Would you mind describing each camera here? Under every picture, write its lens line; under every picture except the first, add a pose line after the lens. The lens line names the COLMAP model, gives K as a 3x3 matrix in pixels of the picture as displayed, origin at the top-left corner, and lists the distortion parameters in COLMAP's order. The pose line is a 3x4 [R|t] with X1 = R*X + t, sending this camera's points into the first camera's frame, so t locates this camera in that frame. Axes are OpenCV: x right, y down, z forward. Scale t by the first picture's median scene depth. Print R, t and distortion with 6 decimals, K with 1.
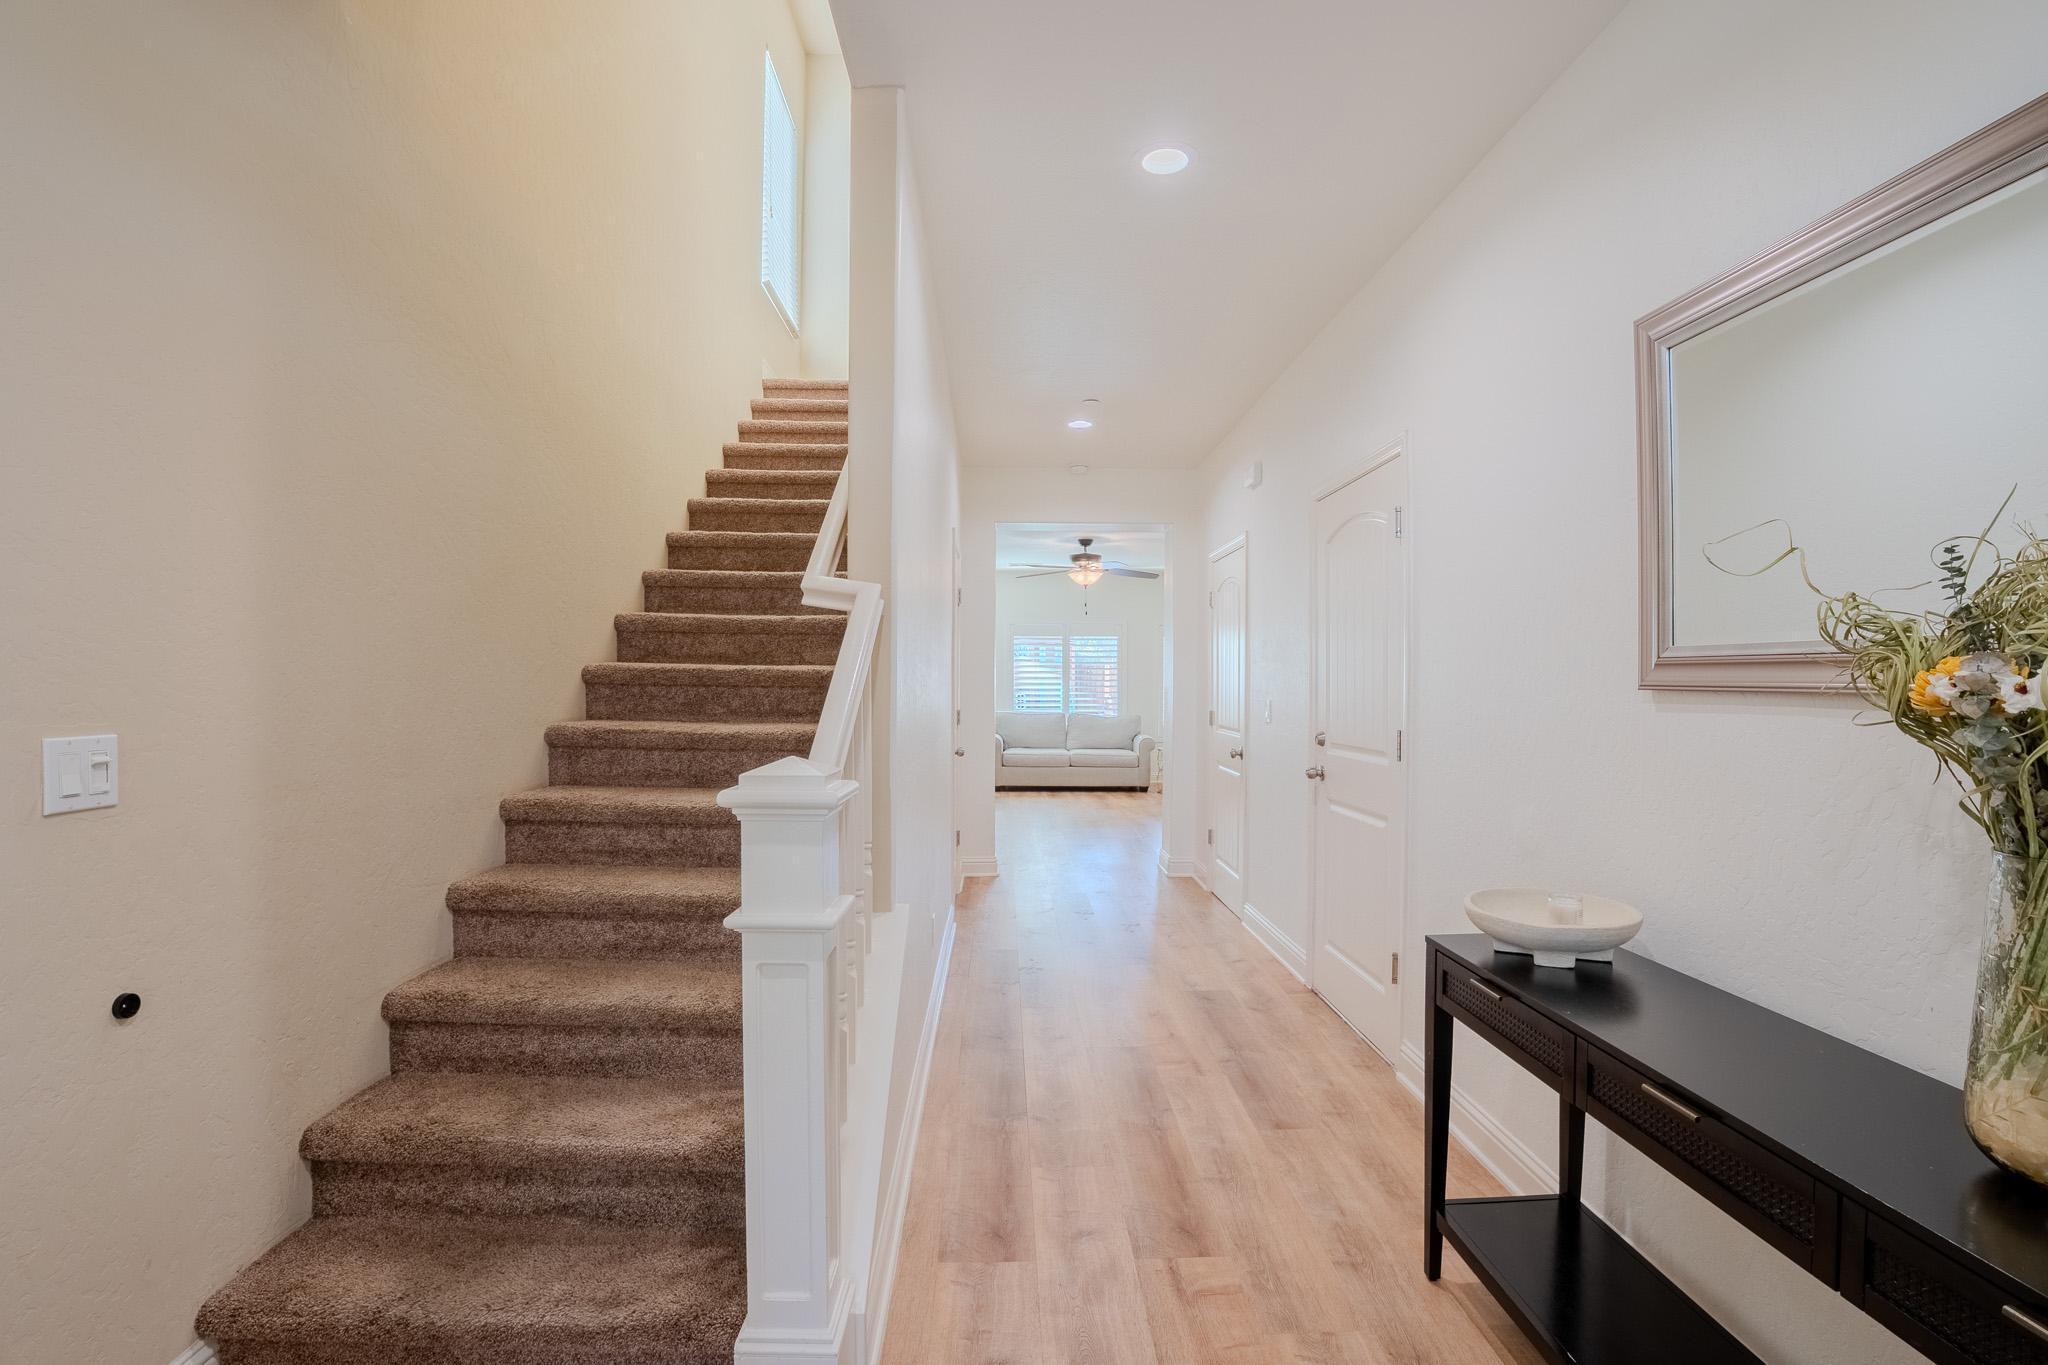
lens RADIAL K [[910.1, 0, 1024.0], [0, 910.1, 682.5], [0, 0, 1]] dist [-0.068193, 0.015218]
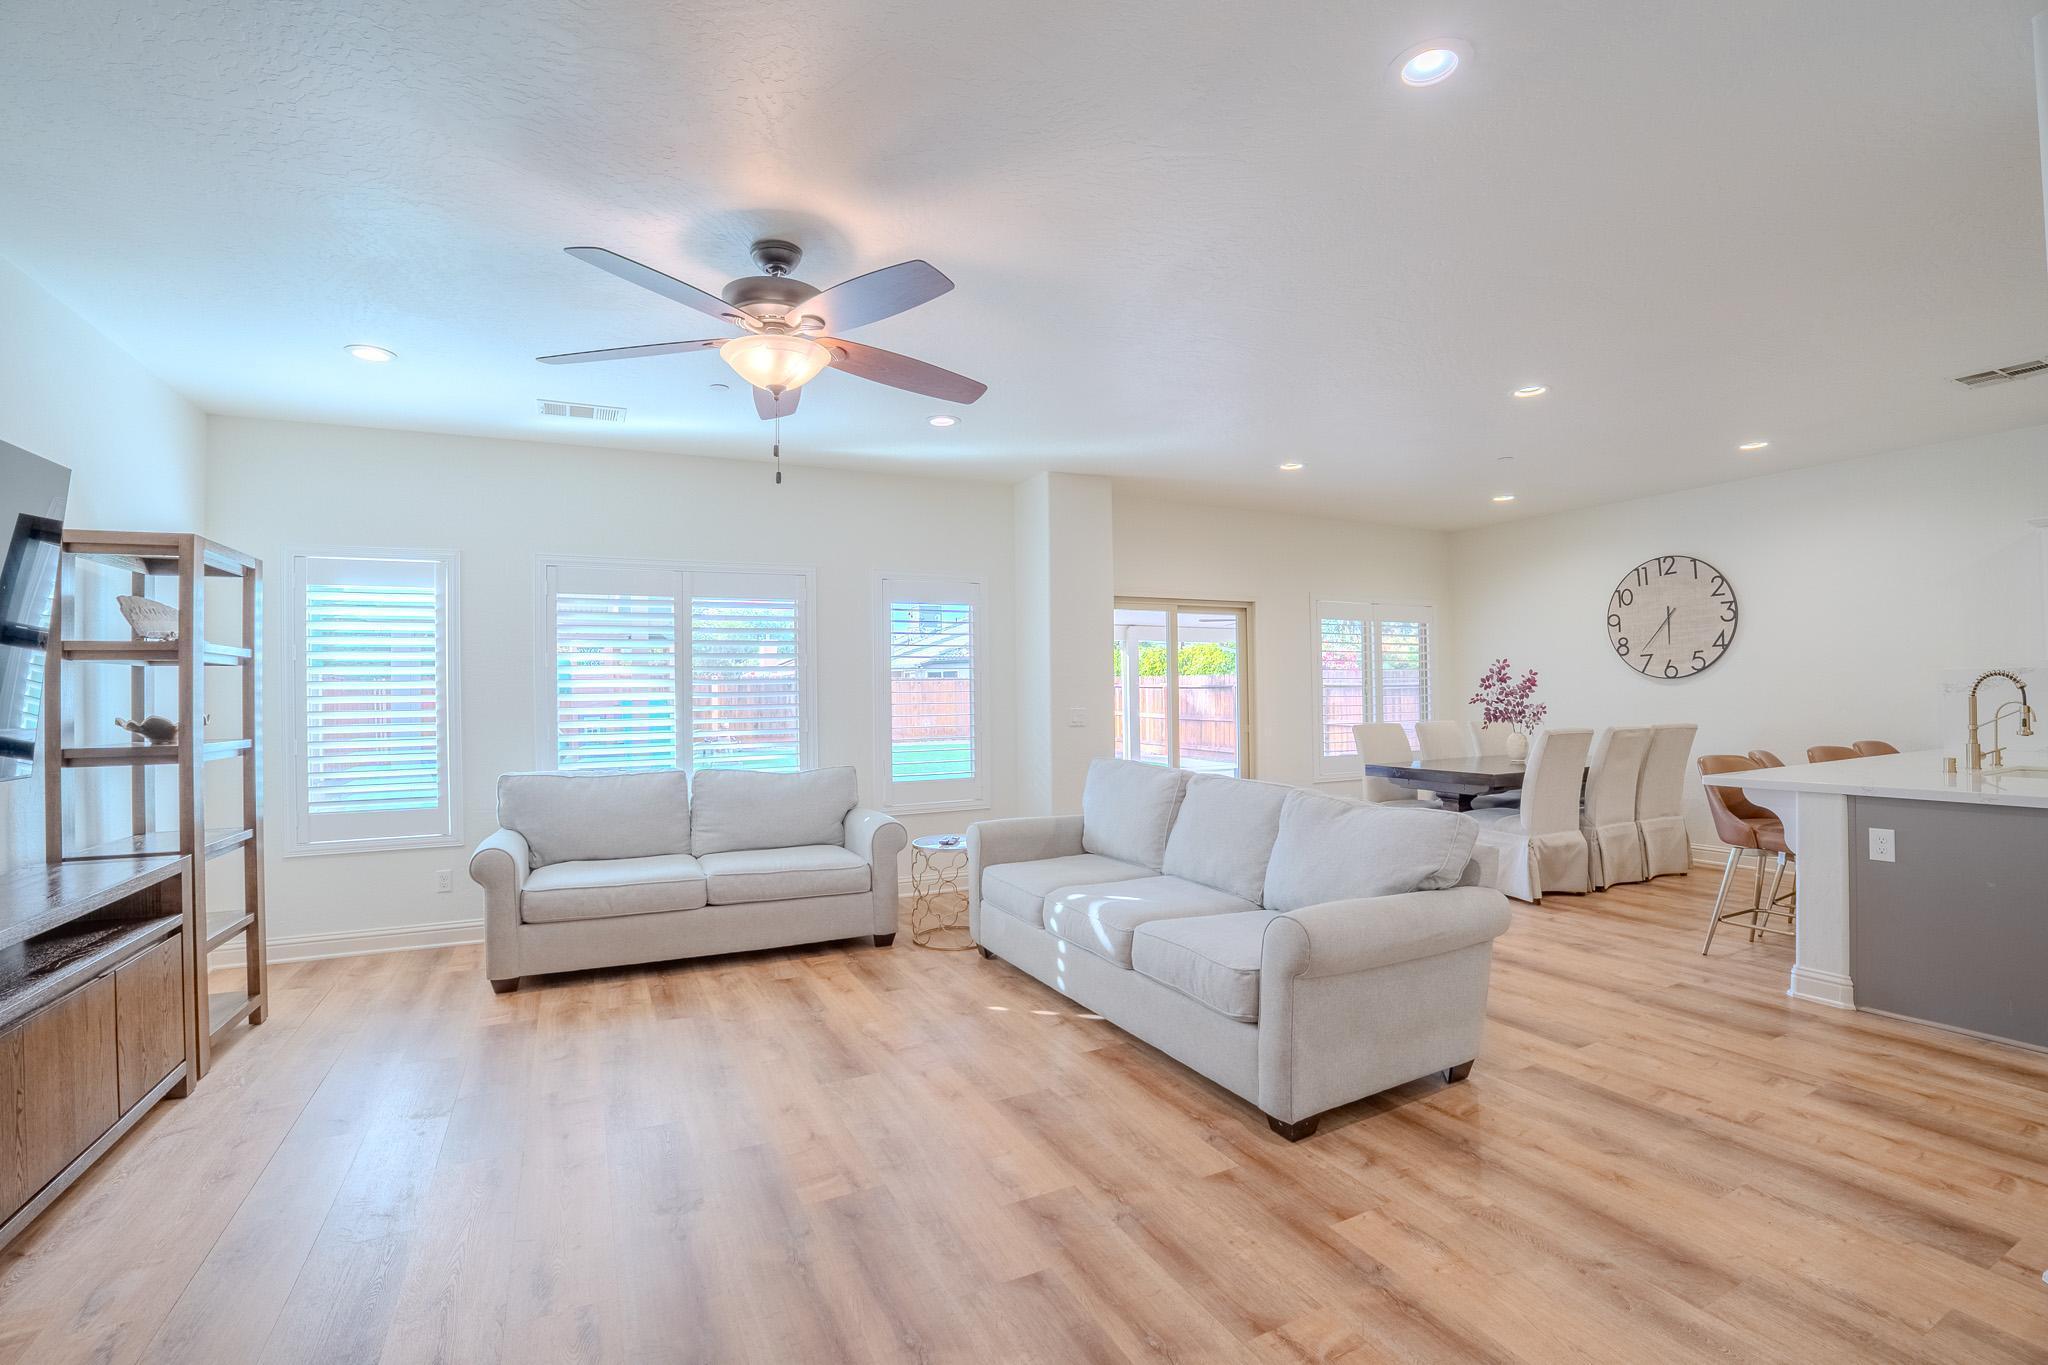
lens RADIAL K [[908.1, 0, 1020.1], [0, 908.1, 681.7], [0, 0, 1]] dist [-0.066445, 0.013334]
pose [[0.910288, -0.006357, 0.413927, 0.013126], [0.016072, 0.999671, -0.019992, 0.002917], [-0.413664, 0.024852, 0.910090, 0.575818]]
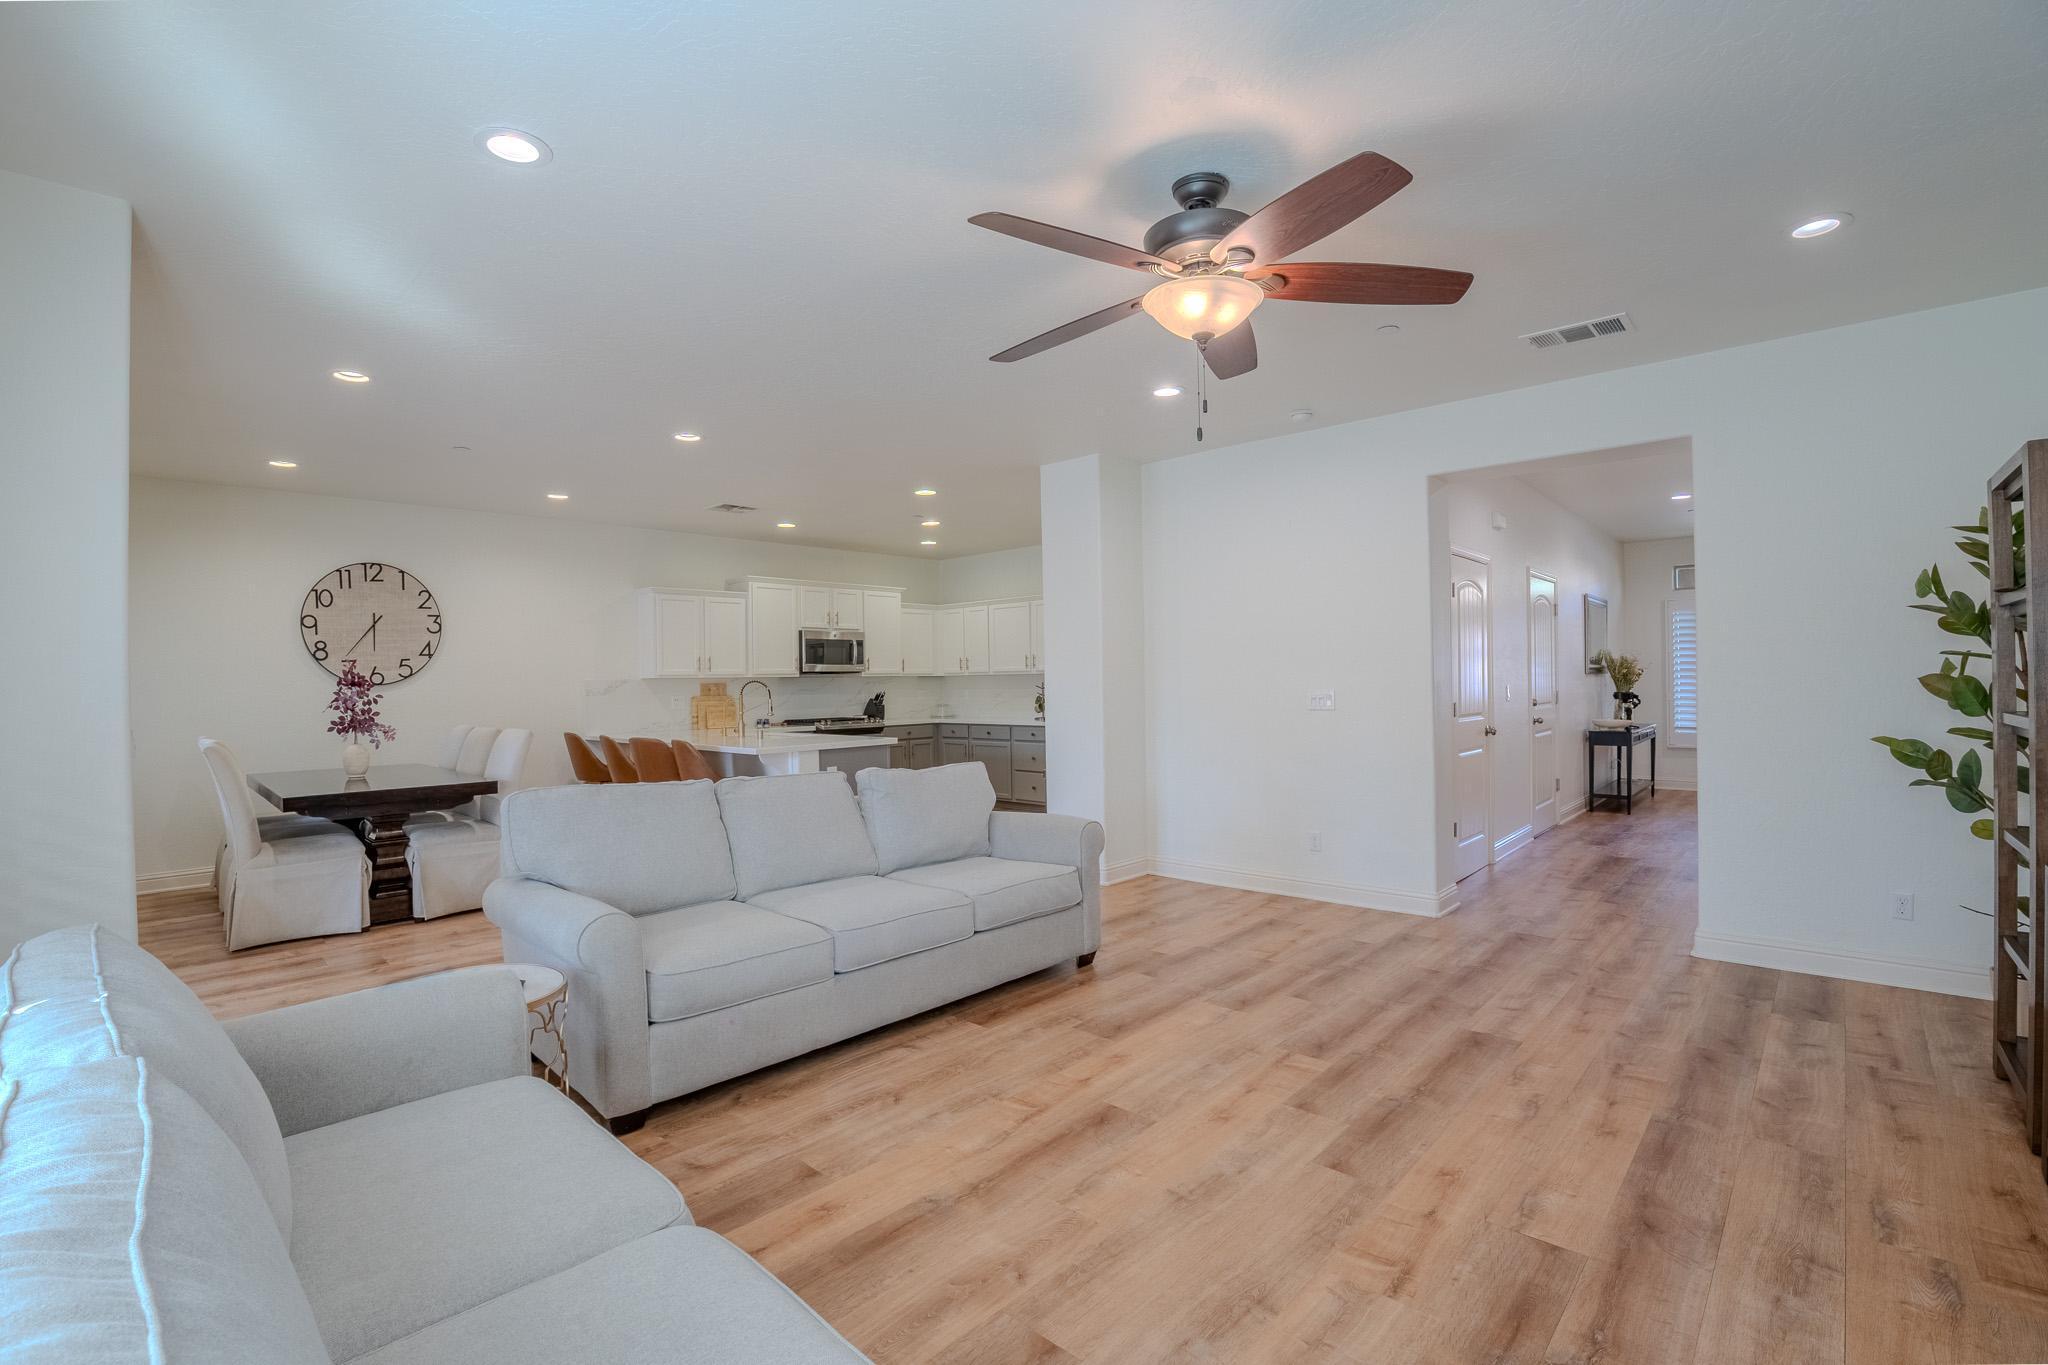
lens RADIAL K [[910.1, 0, 1024.0], [0, 910.1, 682.5], [0, 0, 1]] dist [-0.068193, 0.015218]
pose [[-0.703453, 0.008489, 0.710691, -0.078925], [0.020298, 0.999761, 0.008149, -0.001728], [-0.710452, 0.020158, -0.703457, 1.052014]]
